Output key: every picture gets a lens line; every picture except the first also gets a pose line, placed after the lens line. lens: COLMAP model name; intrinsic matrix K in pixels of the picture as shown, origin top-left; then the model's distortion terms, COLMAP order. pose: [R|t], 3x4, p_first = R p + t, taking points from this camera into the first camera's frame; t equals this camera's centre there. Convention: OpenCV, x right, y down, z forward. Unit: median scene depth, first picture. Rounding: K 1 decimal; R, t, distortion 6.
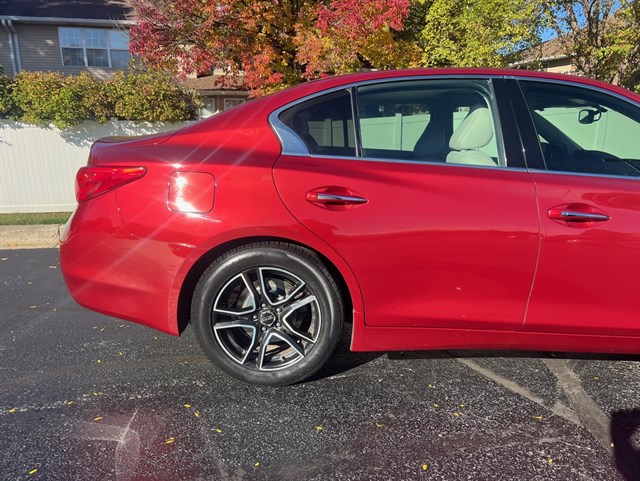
lens RADIAL K [[486.1, 0, 317.2], [0, 486.1, 242.5], [0, 0, 1]] dist [0.031388, -0.036003]
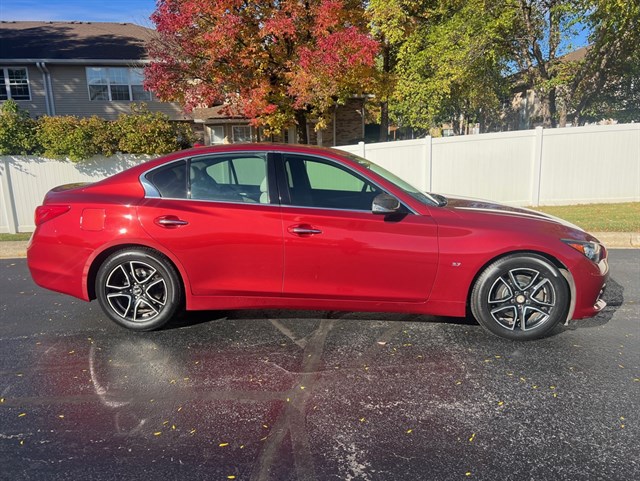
lens RADIAL K [[485.3, 0, 320.0], [0, 485.3, 240.5], [0, 0, 1]] dist [0.043346, -0.048432]
pose [[0.998119, -0.010347, -0.060423, 0.154250], [0.008254, 0.999360, -0.034796, 0.009557], [0.060745, 0.034232, 0.997566, -0.168007]]
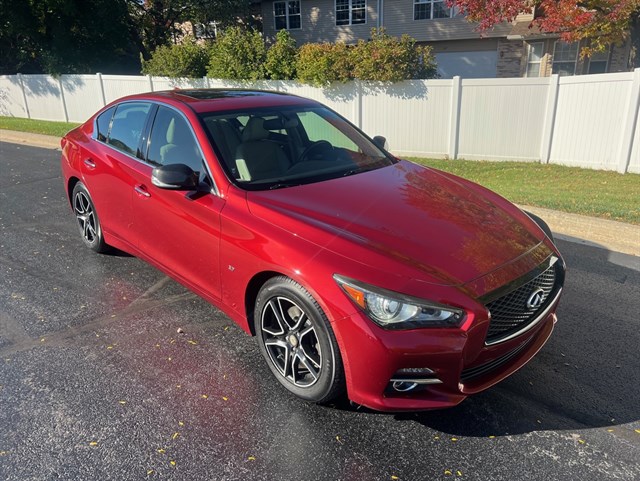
lens RADIAL K [[485.9, 0, 318.3], [0, 485.9, 240.1], [0, 0, 1]] dist [0.016322, -0.008963]
pose [[0.690060, 0.227384, -0.687105, 0.474452], [-0.145222, 0.973559, 0.176334, -0.060786], [0.709033, -0.021898, 0.704835, 0.053572]]
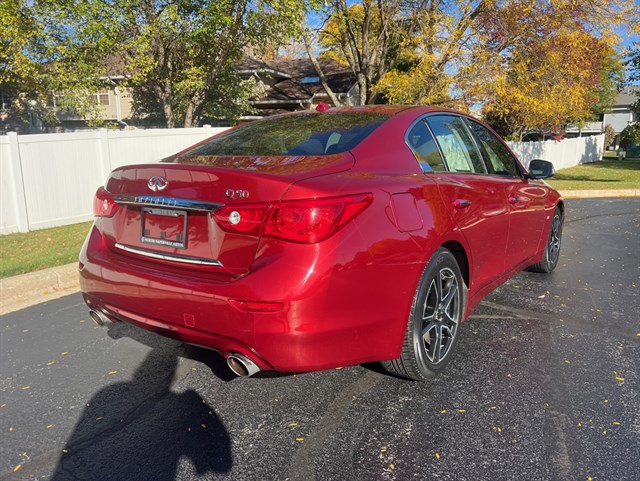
lens RADIAL K [[490.0, 0, 323.4], [0, 490.0, 245.5], [0, 0, 1]] dist [0.009326, -0.005095]
pose [[0.570751, -0.162010, 0.804982, -0.266912], [0.191885, 0.979515, 0.061085, -0.027699], [-0.798388, 0.119600, 0.590146, 0.122062]]
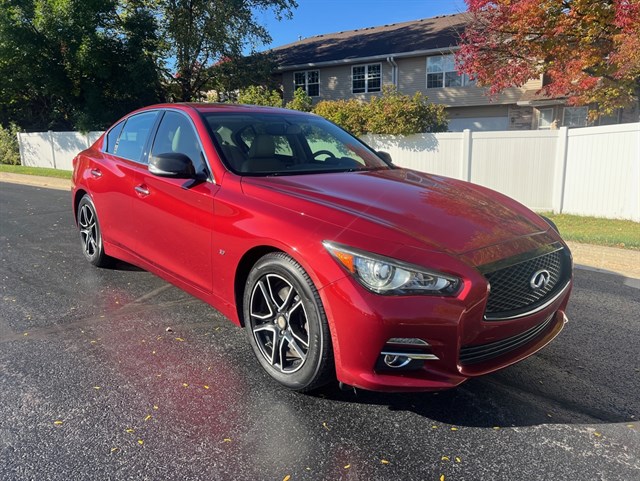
lens RADIAL K [[485.1, 0, 322.3], [0, 485.1, 235.1], [0, 0, 1]] dist [0.031596, -0.035264]
pose [[0.668170, 0.135915, -0.731489, 0.485749], [-0.162532, 0.986091, 0.034758, -0.013528], [0.726039, 0.095666, 0.680967, 0.071224]]
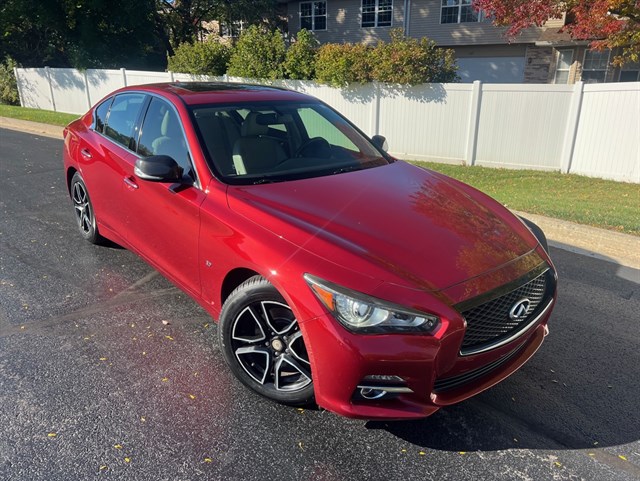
lens RADIAL K [[486.1, 0, 317.2], [0, 486.1, 242.5], [0, 0, 1]] dist [0.031388, -0.036003]
pose [[0.648537, 0.256047, -0.716826, 0.485074], [-0.179626, 0.966610, 0.182755, -0.060878], [0.739685, 0.010237, 0.672875, 0.077935]]
